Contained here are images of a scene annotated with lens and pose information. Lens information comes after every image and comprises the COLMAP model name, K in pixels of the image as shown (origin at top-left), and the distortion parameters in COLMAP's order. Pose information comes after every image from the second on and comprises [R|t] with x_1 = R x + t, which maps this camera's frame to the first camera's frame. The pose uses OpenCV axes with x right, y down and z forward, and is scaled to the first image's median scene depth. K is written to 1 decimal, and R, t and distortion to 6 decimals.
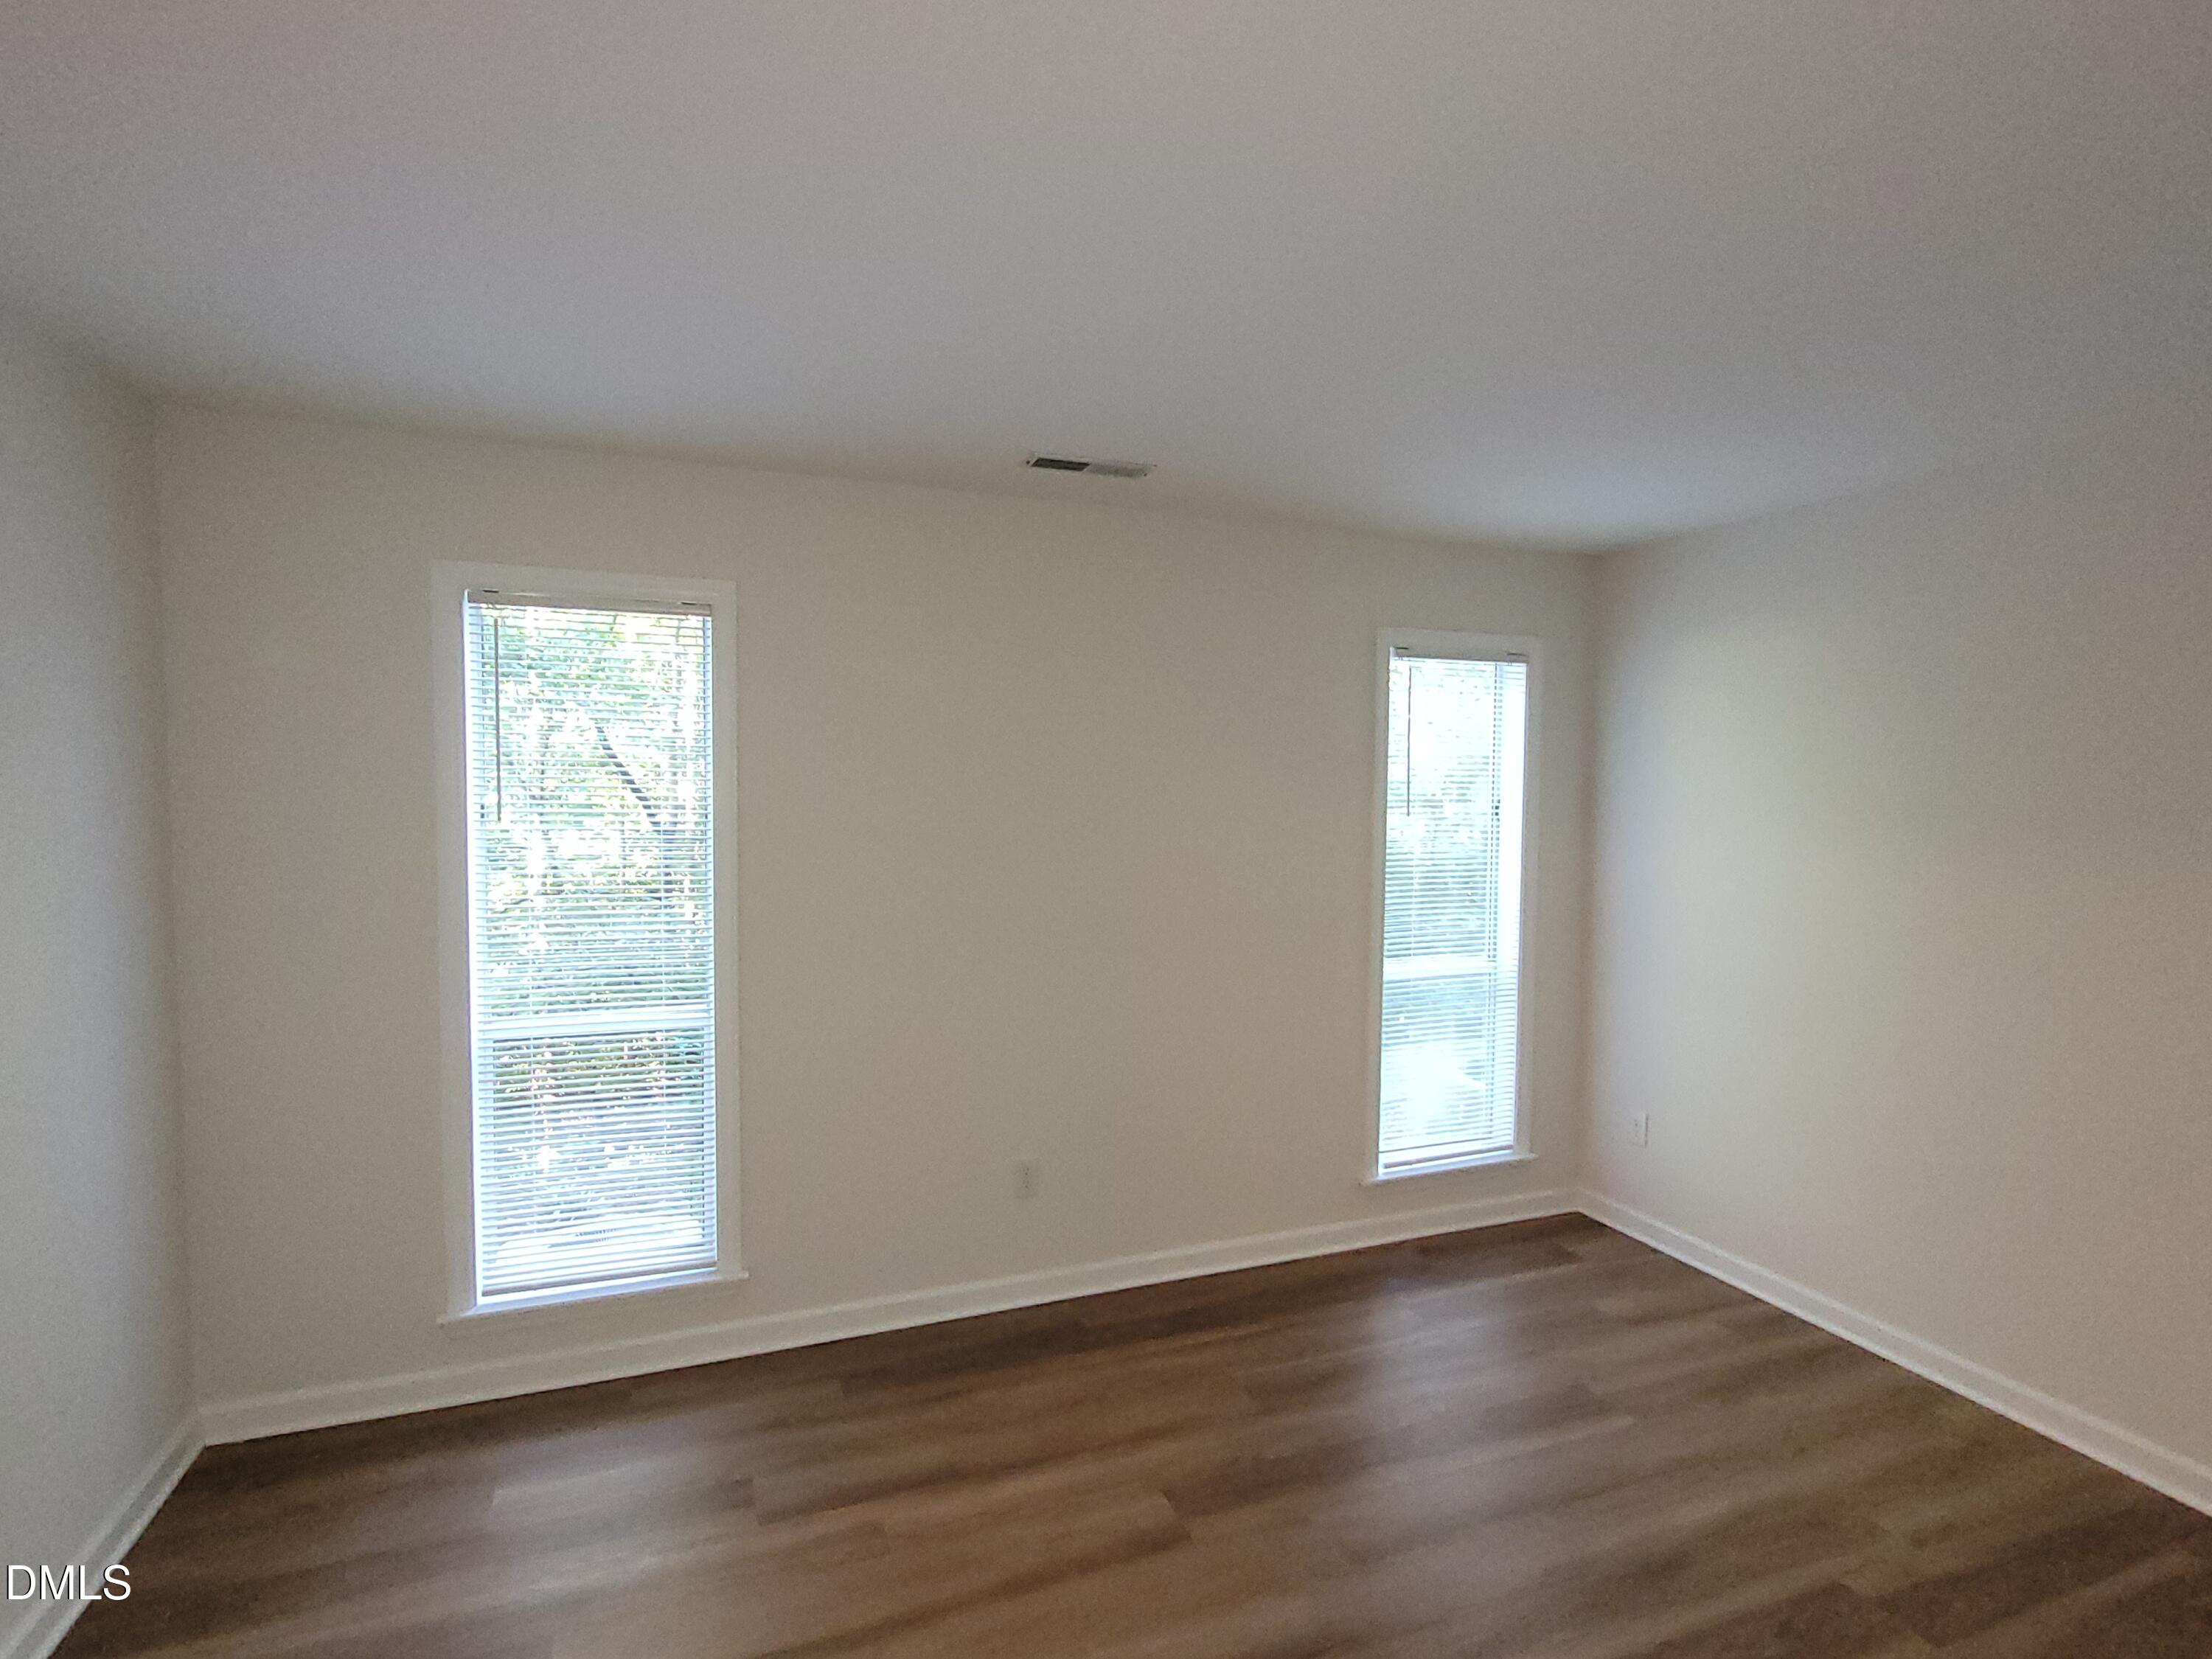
lens RADIAL K [[1075.5, 0, 1096.6], [0, 1075.5, 849.9], [0, 0, 1]] dist [-0.004667, -0.000555]
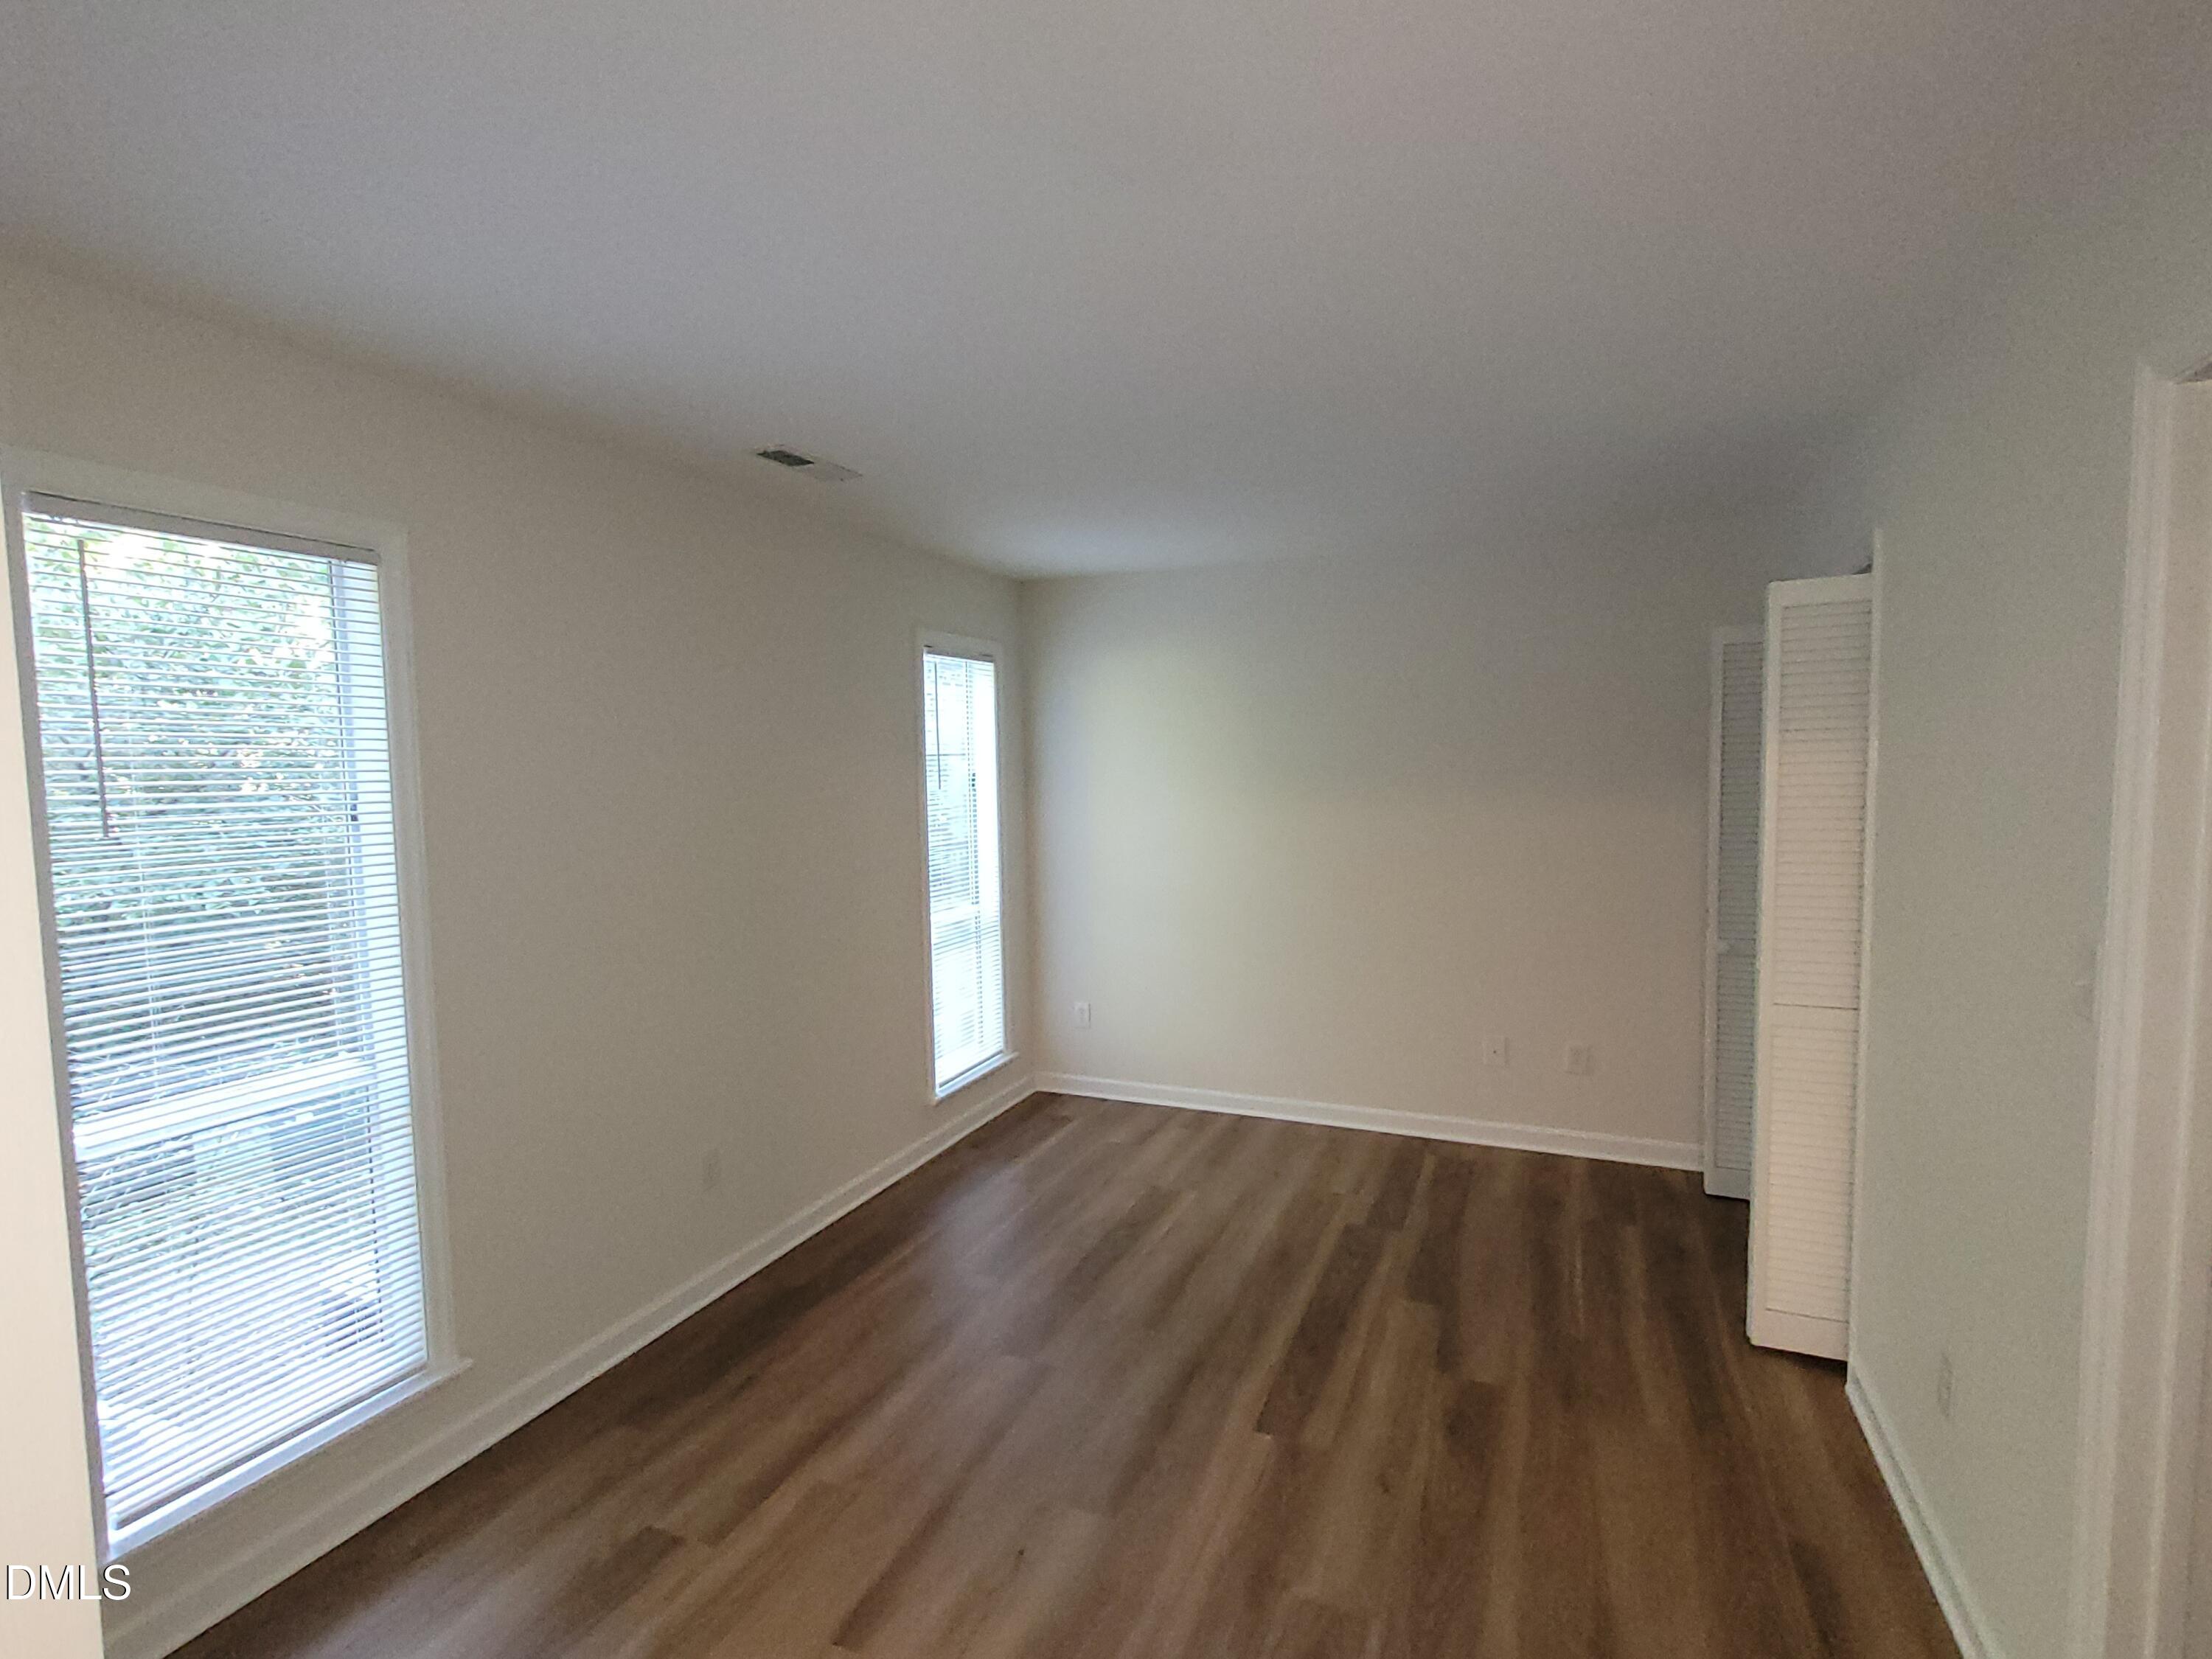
lens RADIAL K [[1075.5, 0, 1096.6], [0, 1075.5, 849.9], [0, 0, 1]] dist [-0.004667, -0.000555]
pose [[0.692503, -0.077078, 0.717285, -0.505038], [0.064525, 0.996909, 0.044829, -0.006764], [-0.718523, 0.015239, 0.695336, 0.058662]]
